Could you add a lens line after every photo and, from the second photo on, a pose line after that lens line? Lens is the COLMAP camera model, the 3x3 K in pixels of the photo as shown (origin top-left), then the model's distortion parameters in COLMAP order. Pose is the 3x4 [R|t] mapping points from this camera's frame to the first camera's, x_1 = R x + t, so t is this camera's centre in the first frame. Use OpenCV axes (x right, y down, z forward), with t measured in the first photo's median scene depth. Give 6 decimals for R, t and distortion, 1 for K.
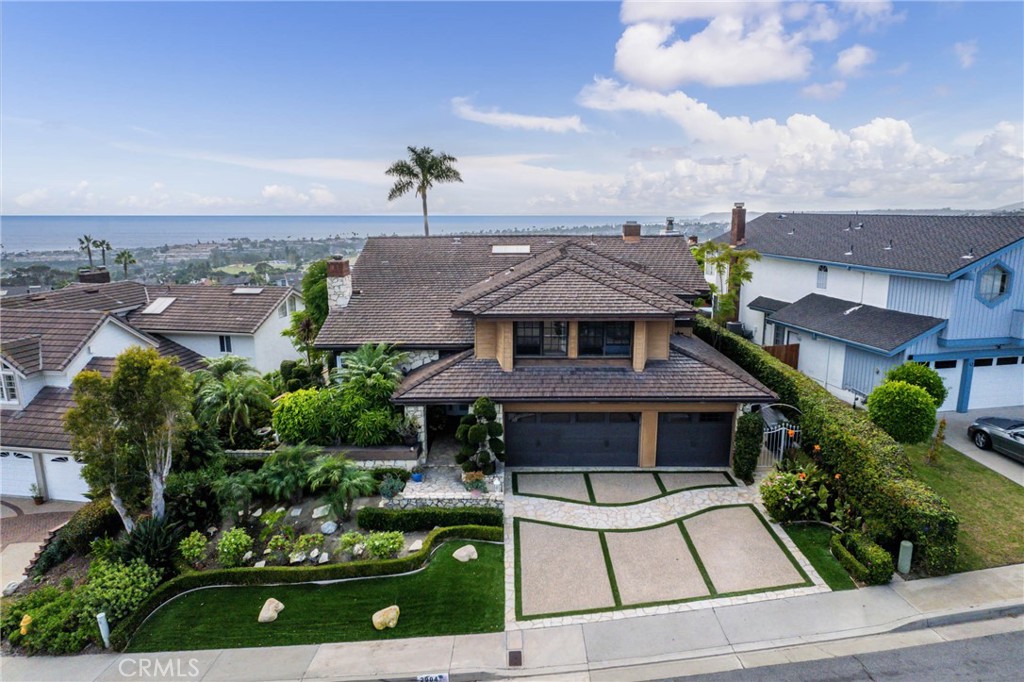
lens RADIAL K [[663.4, 0, 513.0], [0, 663.4, 359.5], [0, 0, 1]] dist [-0.073480, 0.068501]
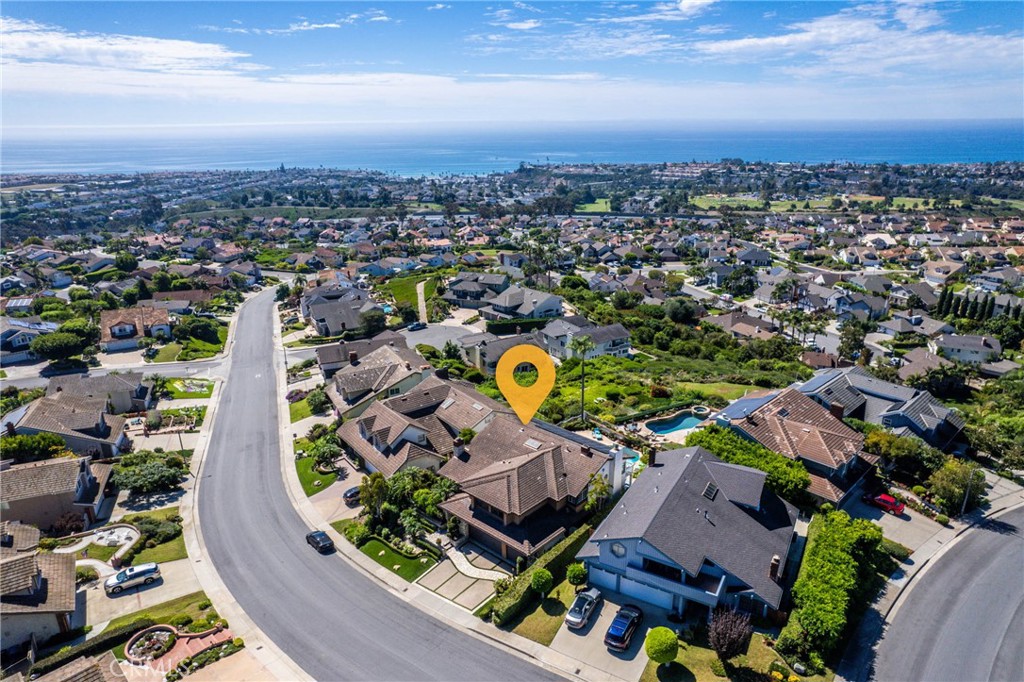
lens RADIAL K [[663.4, 0, 513.0], [0, 663.4, 359.5], [0, 0, 1]] dist [-0.073480, 0.068501]
pose [[0.743129, 0.236698, -0.625886, 2.286405], [-0.141506, 0.969783, 0.198740, -1.561155], [0.654015, -0.059123, 0.754168, -1.343439]]
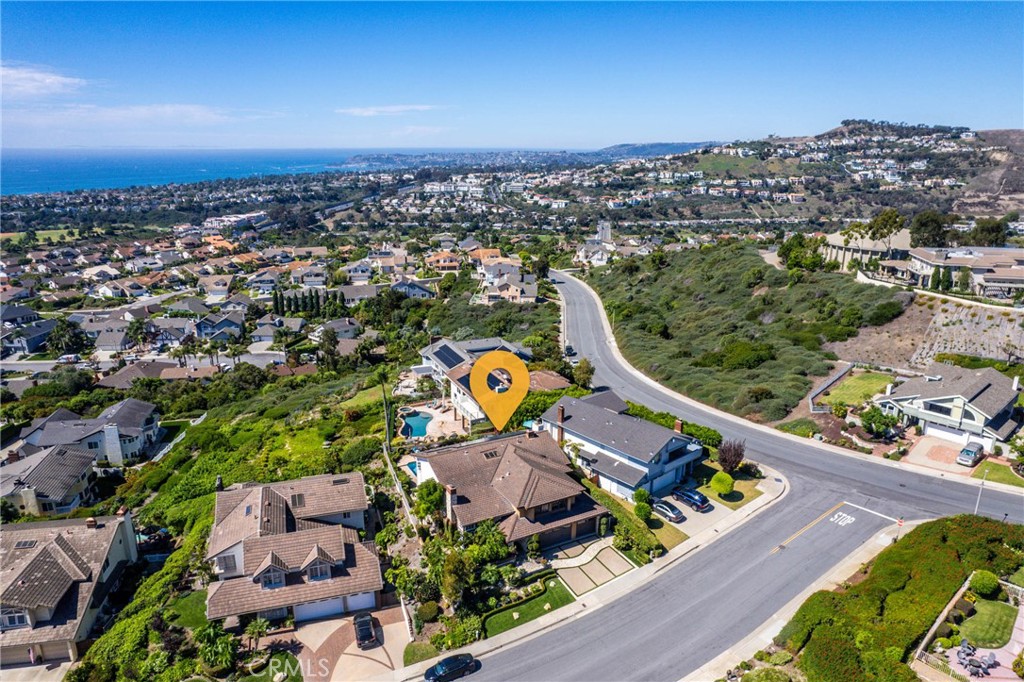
lens RADIAL K [[695.4, 0, 525.8], [0, 695.4, 341.0], [0, 0, 1]] dist [-0.082704, 0.081197]
pose [[0.860102, -0.122647, 0.495158, -1.871660], [0.091898, 0.992040, 0.086092, -1.339717], [-0.501776, -0.028544, 0.864527, -2.106753]]
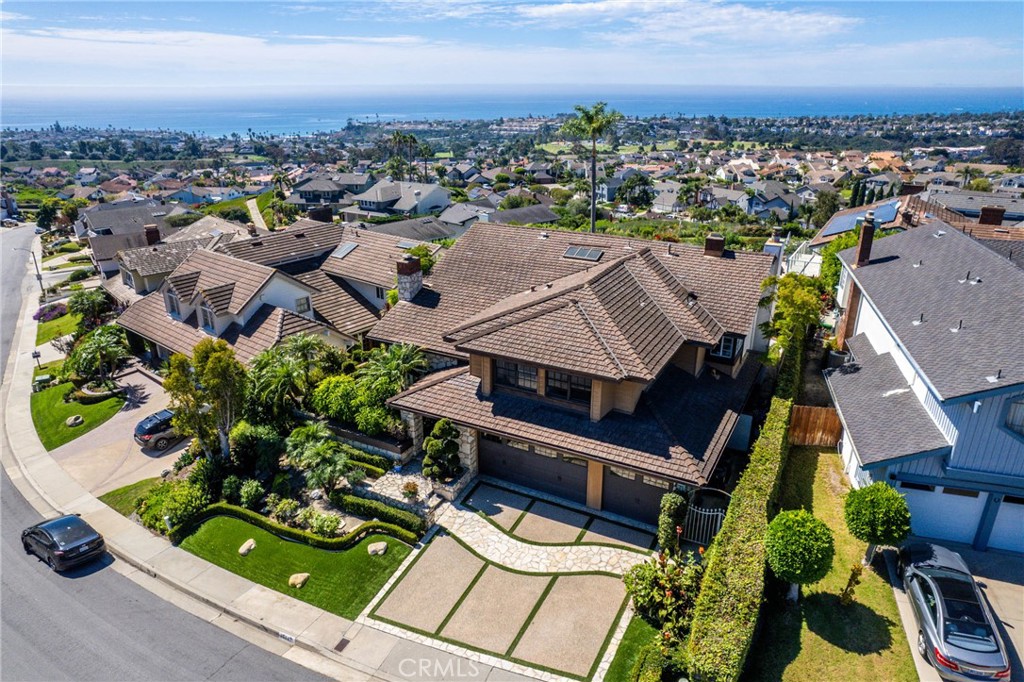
lens RADIAL K [[663.4, 0, 513.0], [0, 663.4, 359.5], [0, 0, 1]] dist [-0.073480, 0.068501]
pose [[0.887081, 0.187733, -0.421716, 0.628081], [-0.110745, 0.973438, 0.200386, -0.346134], [0.448133, -0.131056, 0.884308, 0.034558]]
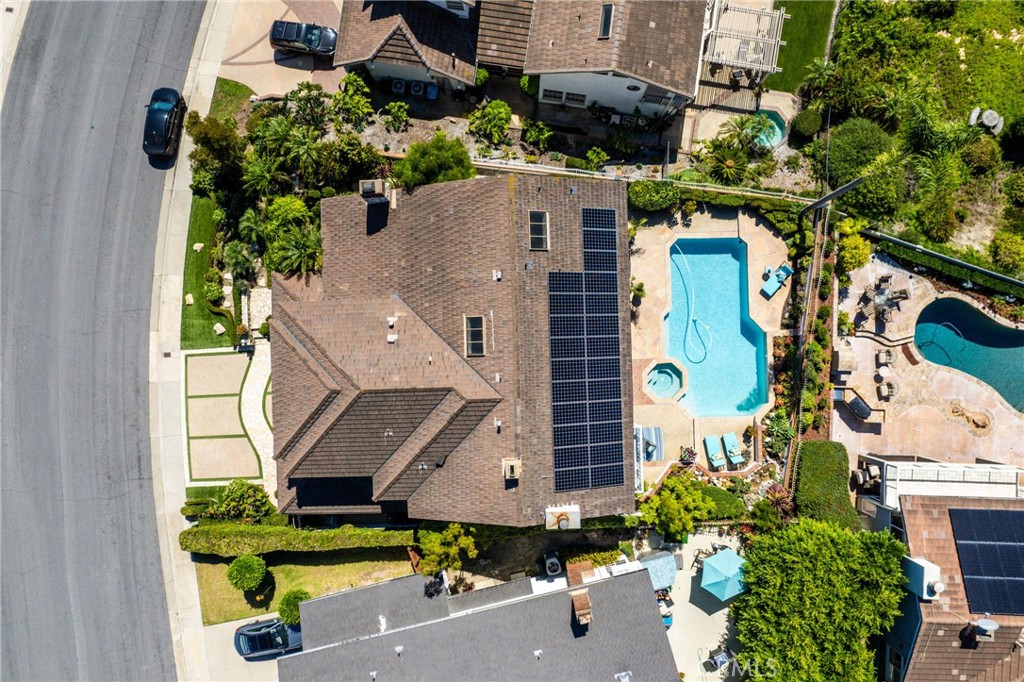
lens RADIAL K [[663.4, 0, 513.0], [0, 663.4, 359.5], [0, 0, 1]] dist [-0.073480, 0.068501]
pose [[0.041019, 0.999117, -0.009038, 0.082715], [-0.205267, 0.017280, 0.978553, -1.936951], [0.977846, -0.038284, 0.205795, 1.473294]]
